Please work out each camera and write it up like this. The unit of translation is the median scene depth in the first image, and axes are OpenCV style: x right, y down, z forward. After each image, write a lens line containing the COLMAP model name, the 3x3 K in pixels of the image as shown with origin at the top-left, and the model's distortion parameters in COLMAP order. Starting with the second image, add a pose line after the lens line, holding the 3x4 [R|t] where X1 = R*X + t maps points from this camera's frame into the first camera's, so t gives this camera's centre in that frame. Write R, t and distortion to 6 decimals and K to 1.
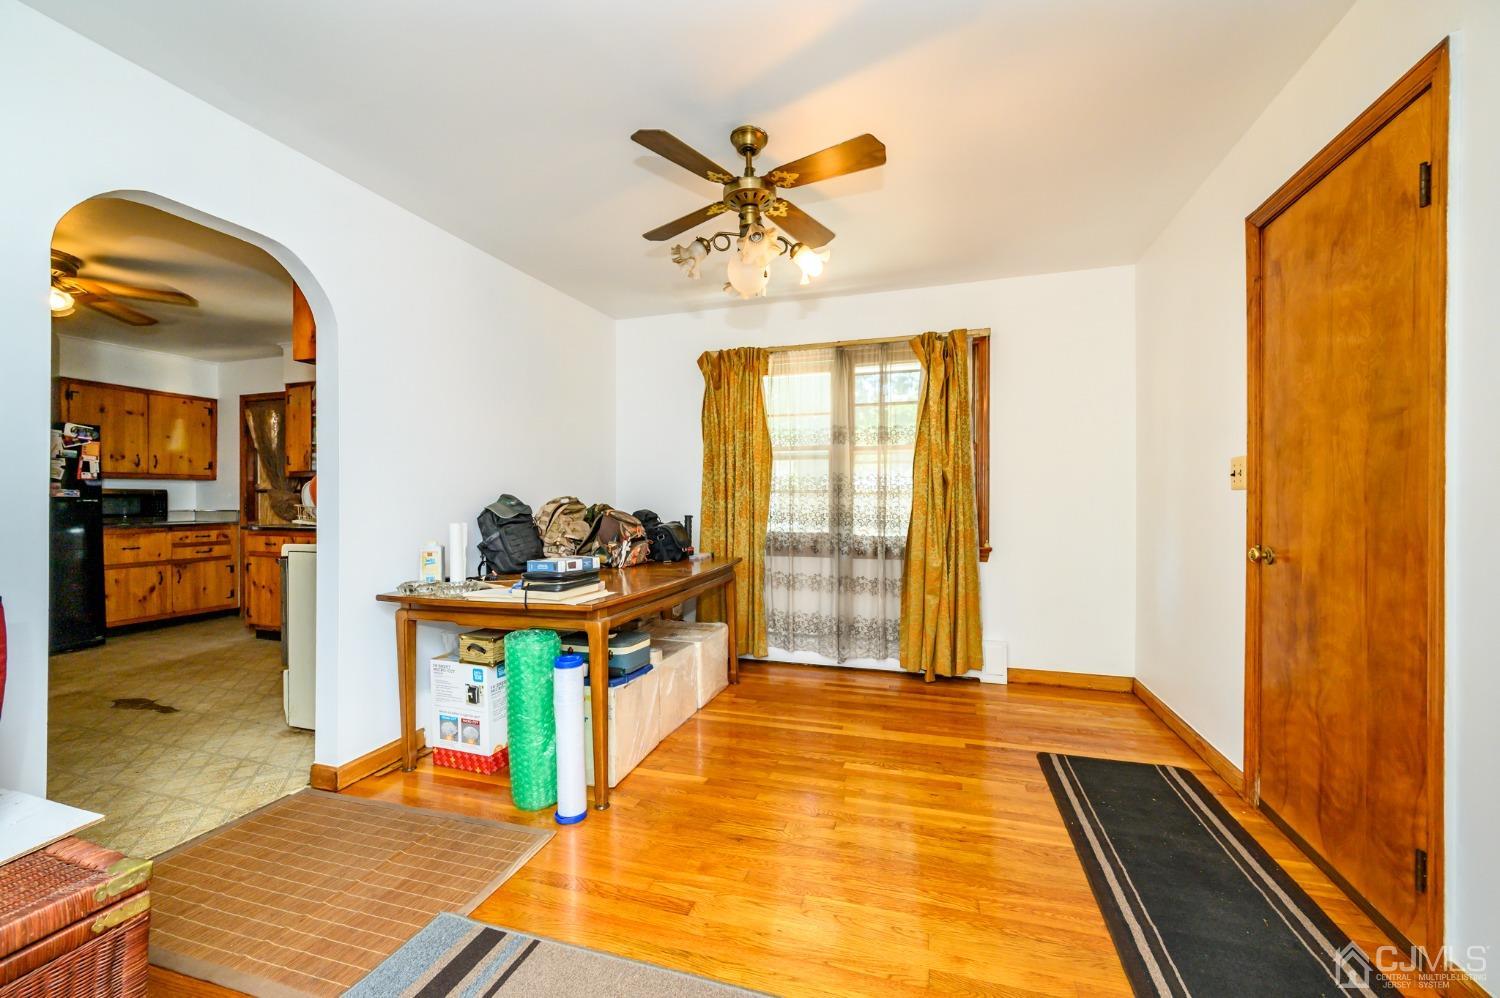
lens RADIAL K [[589.0, 0, 755.5], [0, 589.0, 504.1], [0, 0, 1]] dist [-0.003373, -0.000325]
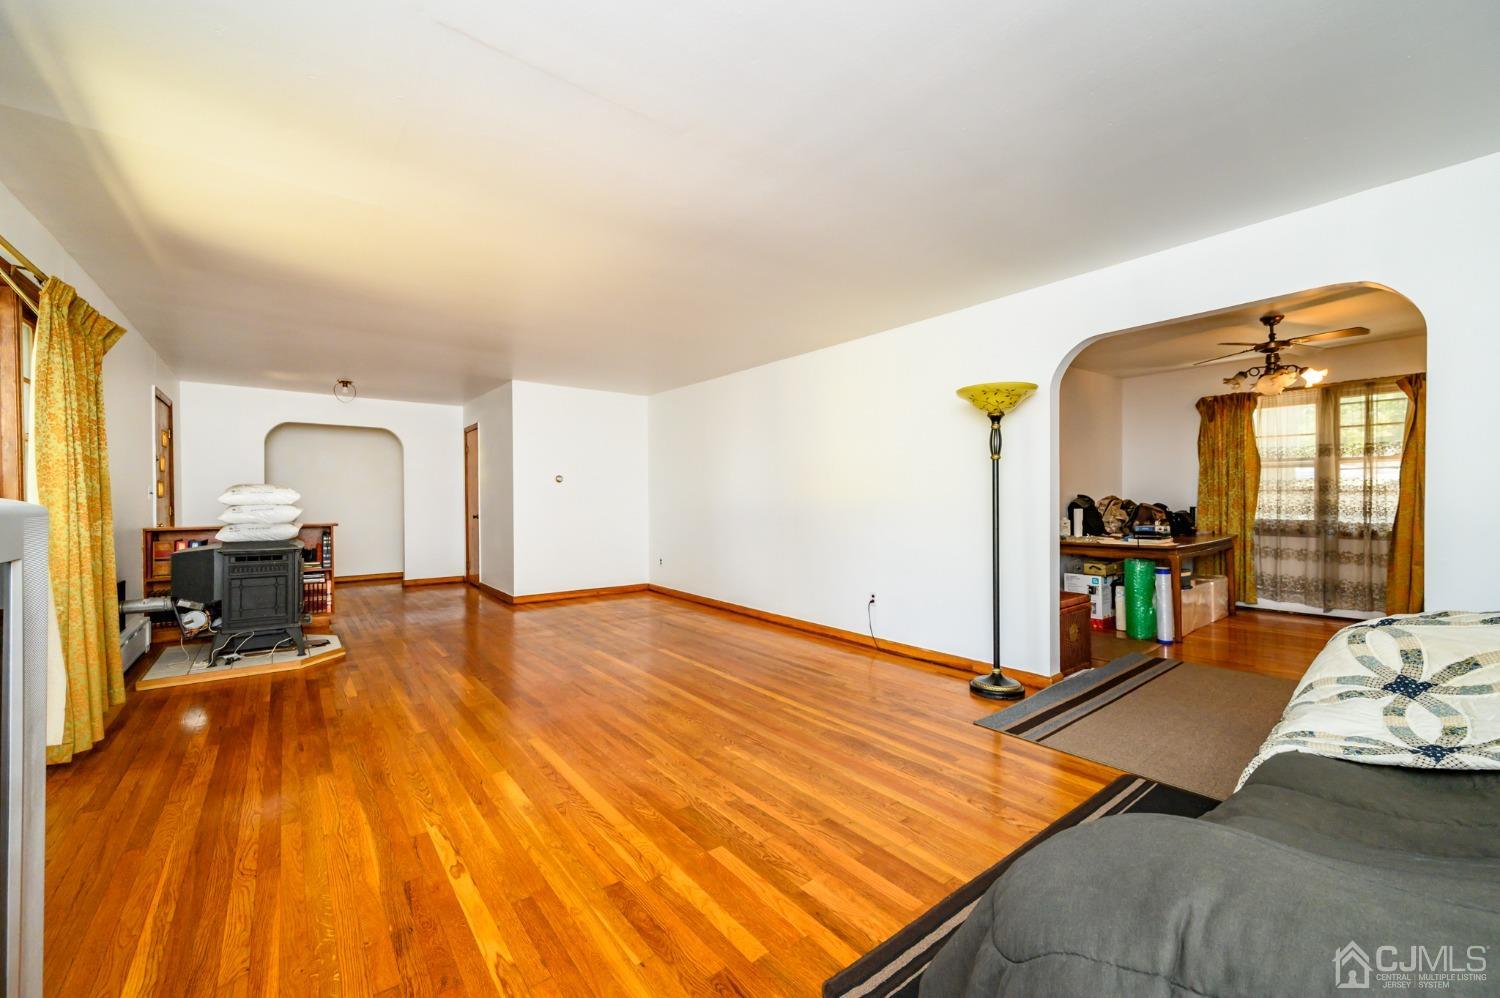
lens RADIAL K [[589.0, 0, 749.6], [0, 589.0, 498.6], [0, 0, 1]] dist [-0.003373, -0.000325]
pose [[0.820080, -0.000576, -0.572249, -0.181122], [0.000709, 1.000000, 0.000010, -0.003375], [0.572249, -0.000414, 0.820080, -0.927803]]
